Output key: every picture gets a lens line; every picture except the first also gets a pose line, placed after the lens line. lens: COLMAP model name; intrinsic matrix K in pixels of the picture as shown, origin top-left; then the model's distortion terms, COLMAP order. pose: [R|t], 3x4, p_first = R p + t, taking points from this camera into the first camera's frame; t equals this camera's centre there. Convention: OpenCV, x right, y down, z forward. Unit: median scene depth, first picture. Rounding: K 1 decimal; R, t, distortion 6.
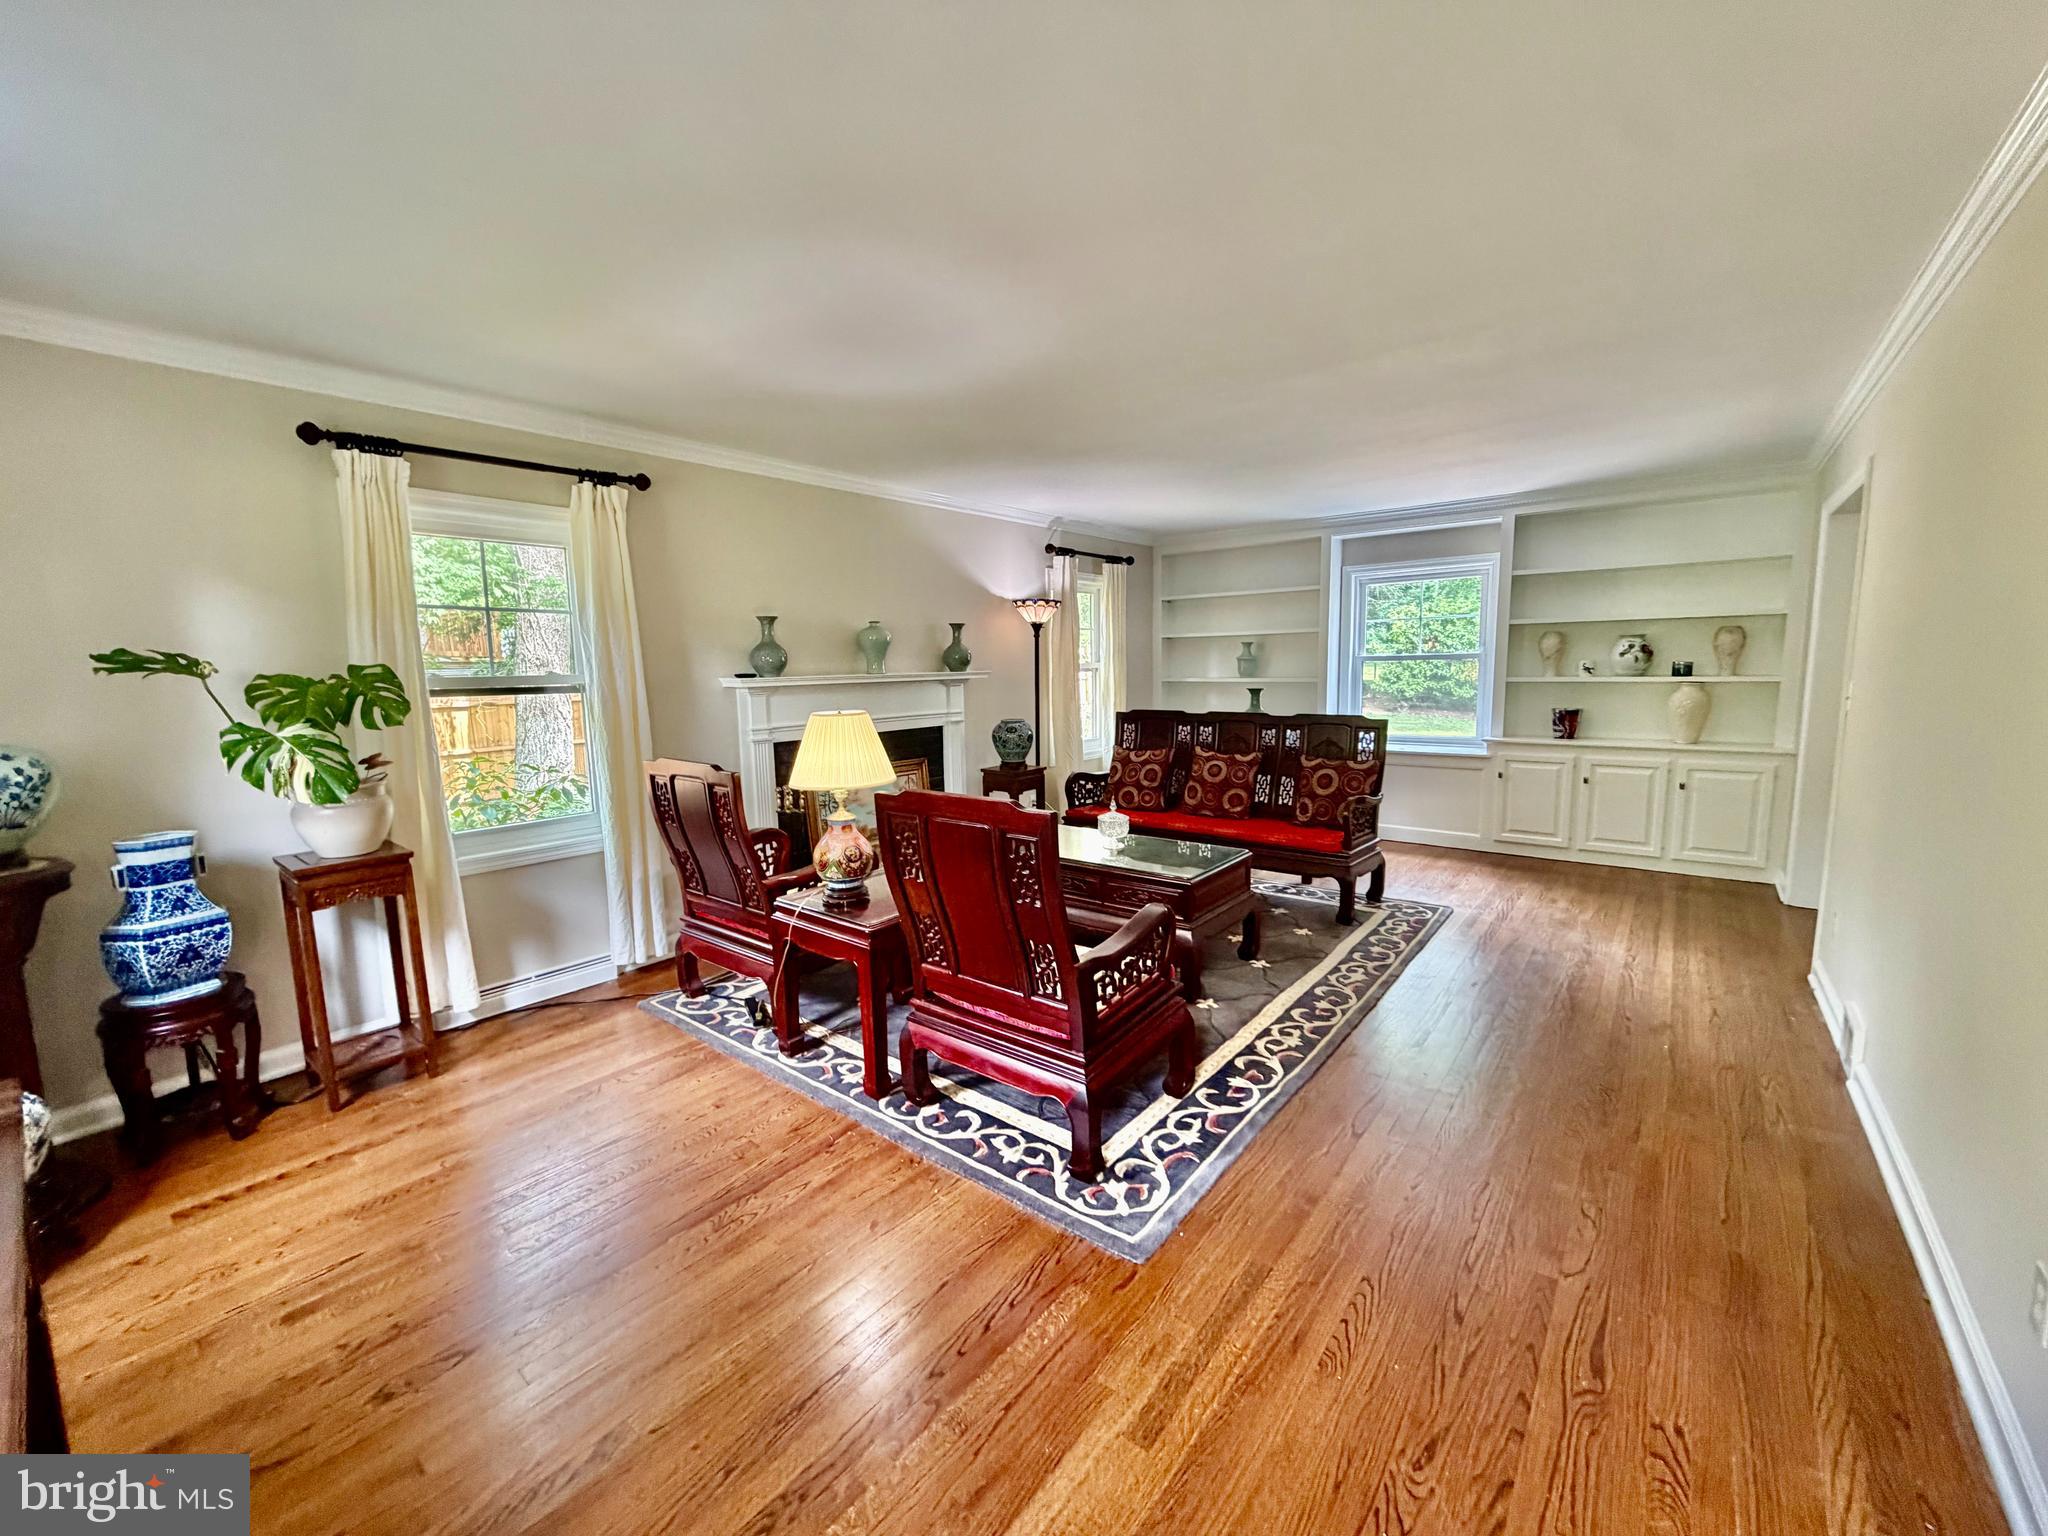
lens RADIAL K [[815.9, 0, 1017.3], [0, 815.9, 764.3], [0, 0, 1]] dist [0.000590, -0.000144]
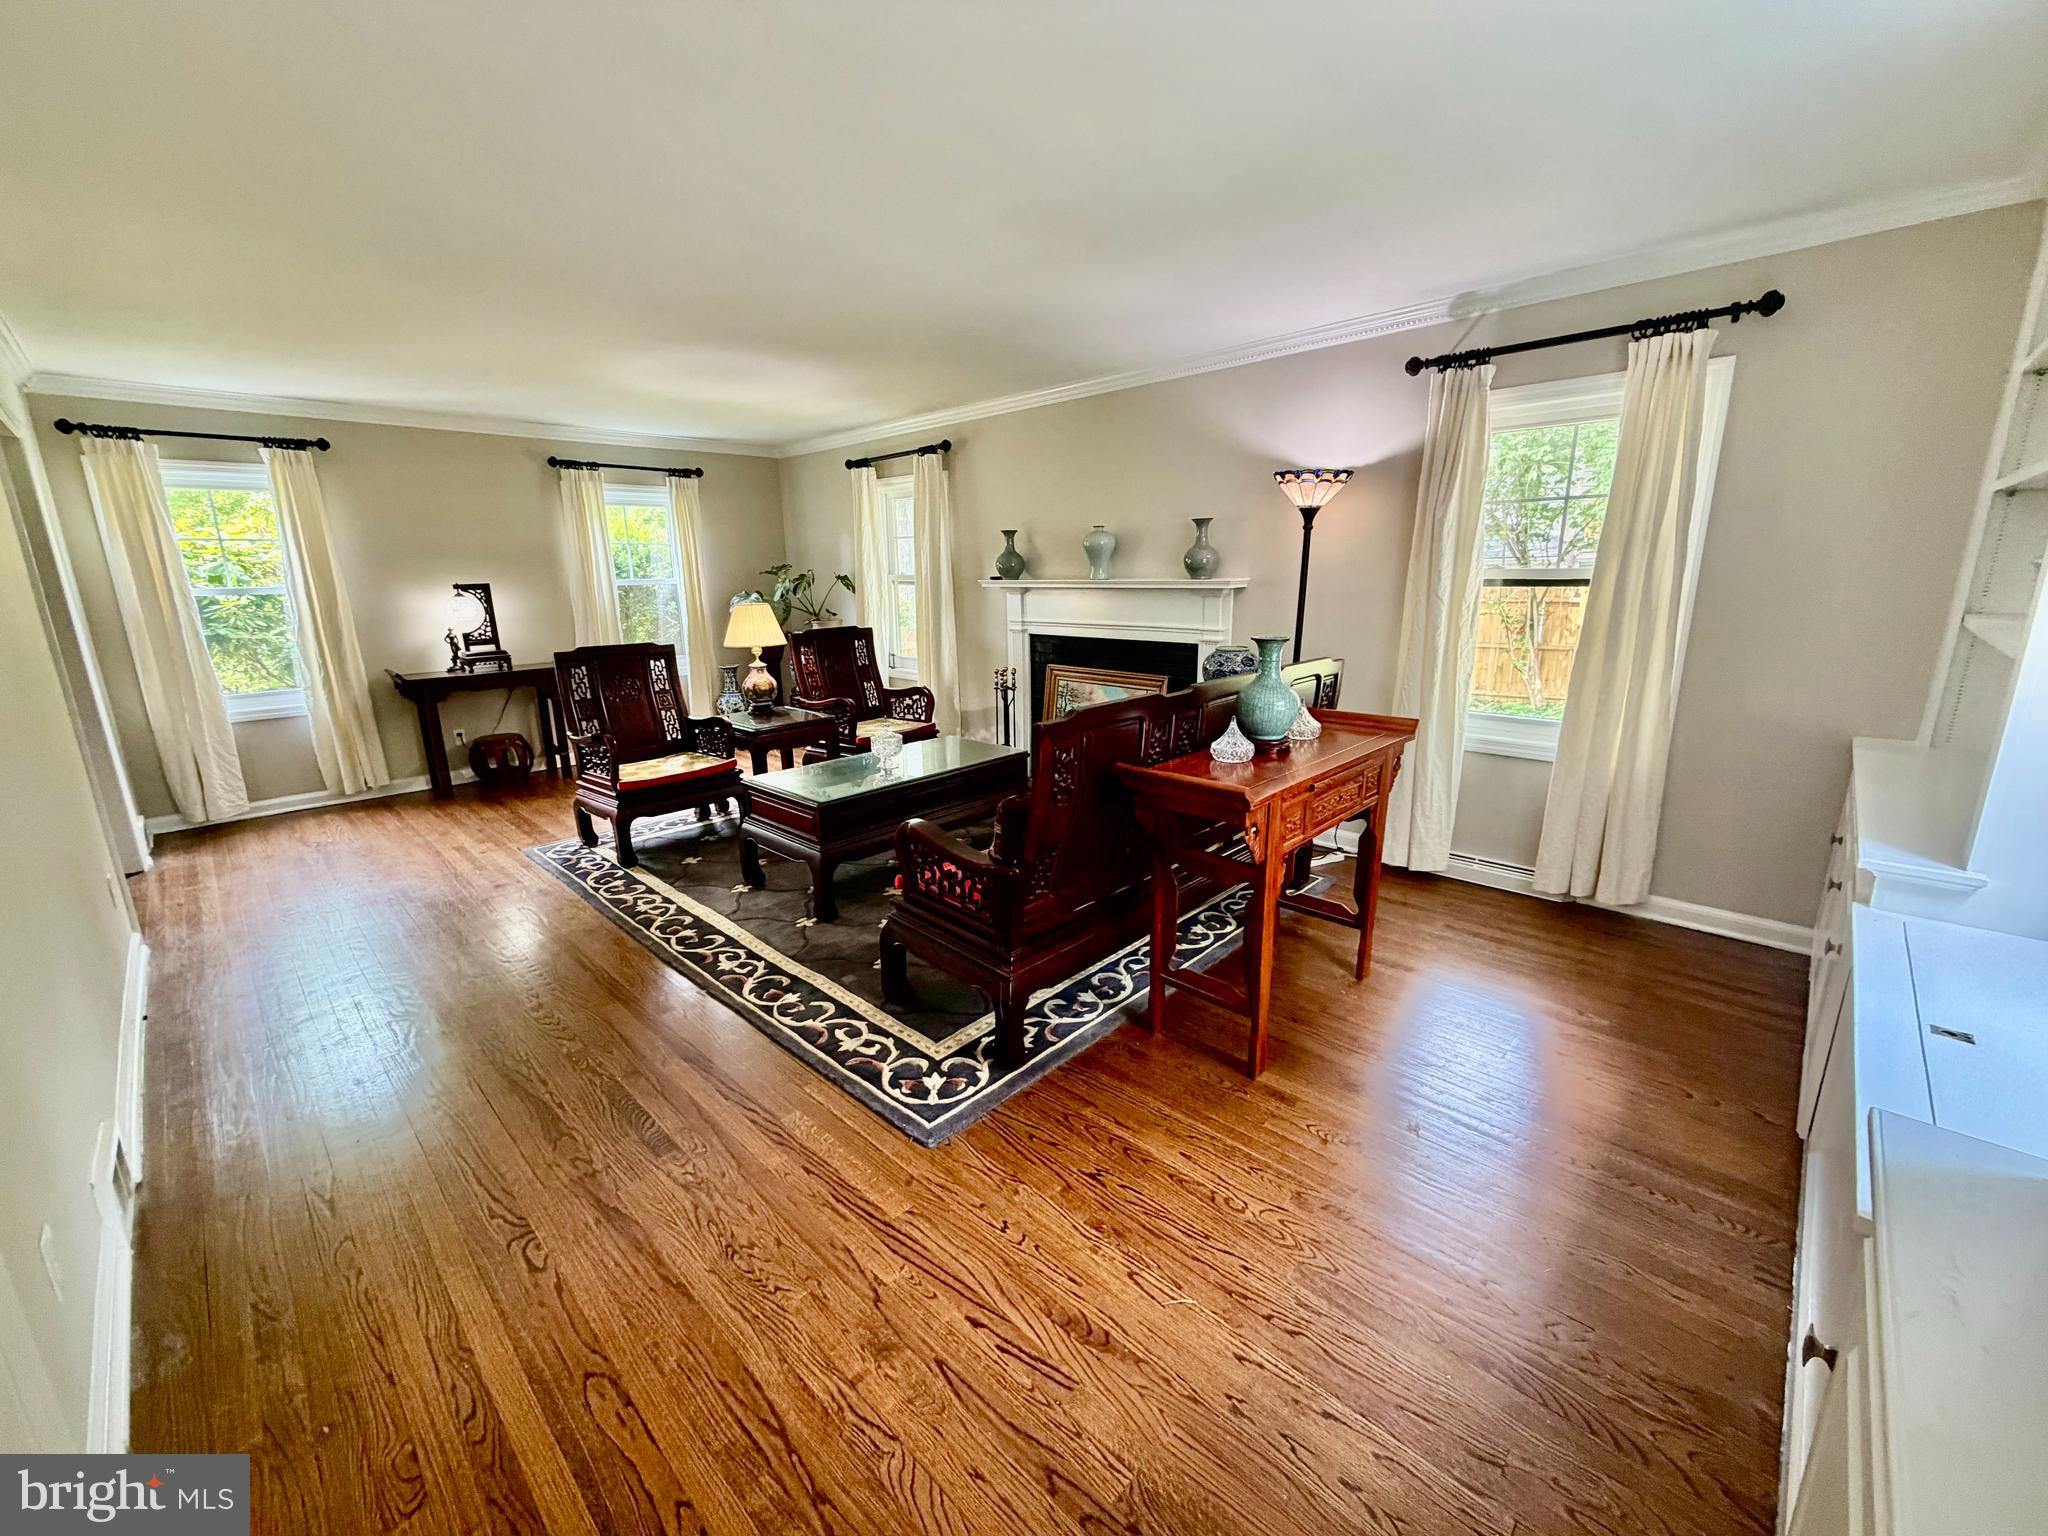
lens RADIAL K [[815.9, 0, 1026.0], [0, 815.9, 771.6], [0, 0, 1]] dist [0.000590, -0.000144]
pose [[-0.087783, 0.261546, -0.961191, 1.453137], [-0.104847, 0.957130, 0.270016, -0.245628], [0.990606, 0.124481, -0.056598, 1.674864]]
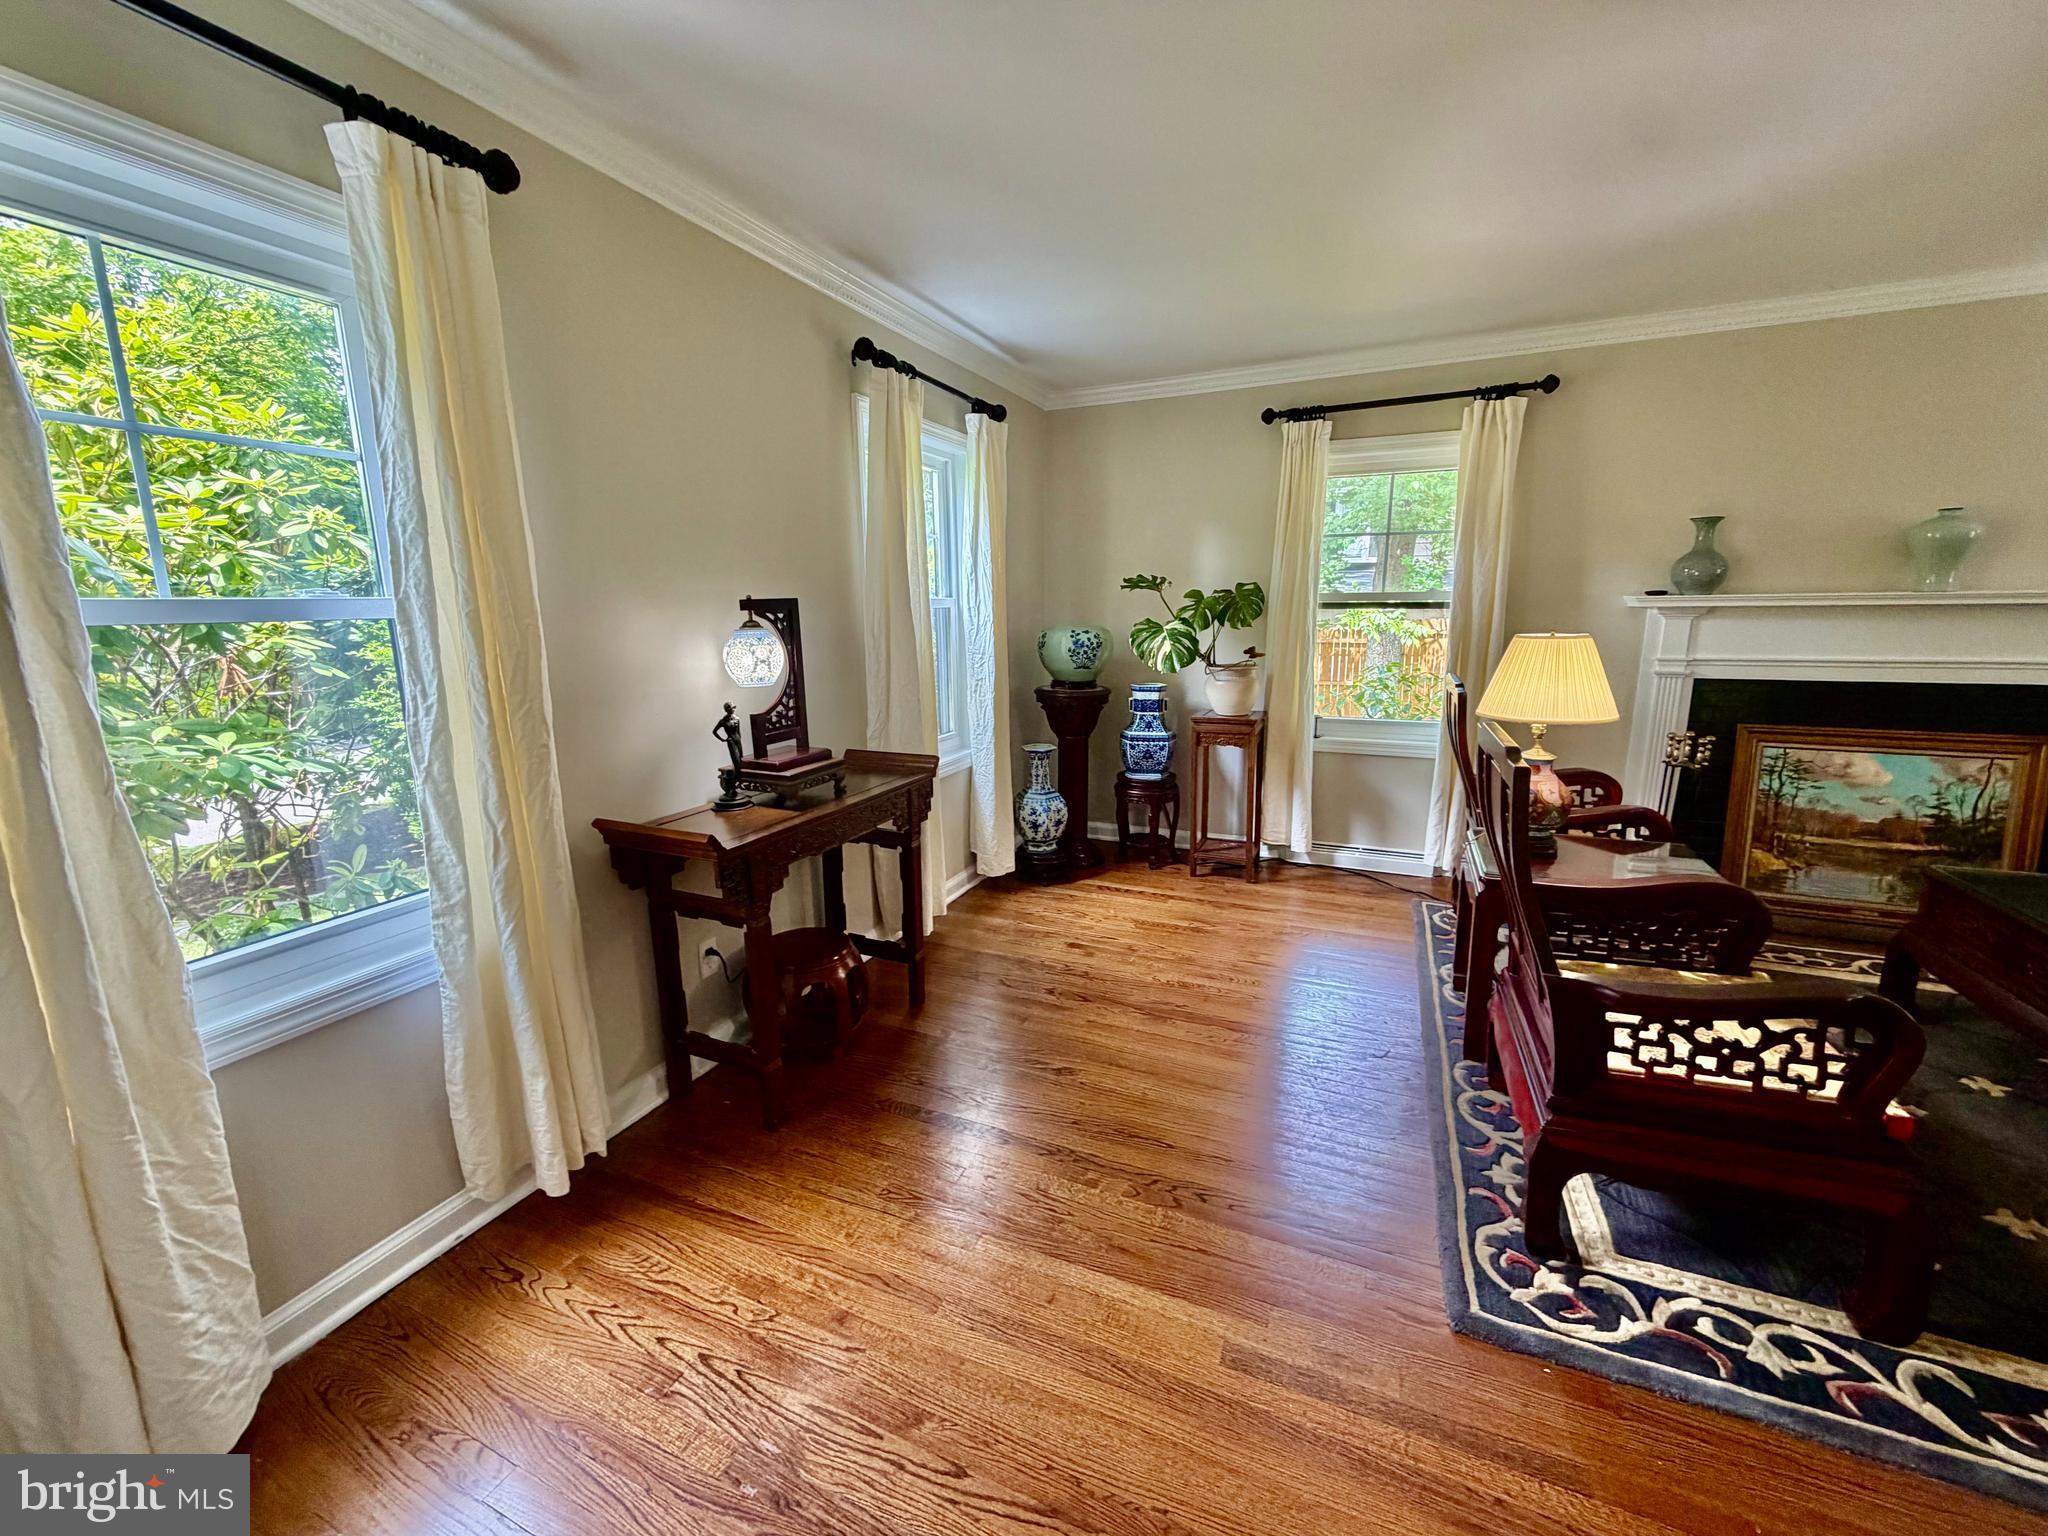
lens RADIAL K [[815.9, 0, 1022.2], [0, 815.9, 767.7], [0, 0, 1]] dist [0.000590, -0.000144]
pose [[0.264265, 0.205080, -0.942394, 0.460141], [-0.110628, 0.977127, 0.181616, -0.020430], [0.958084, 0.056261, 0.280908, 0.224092]]
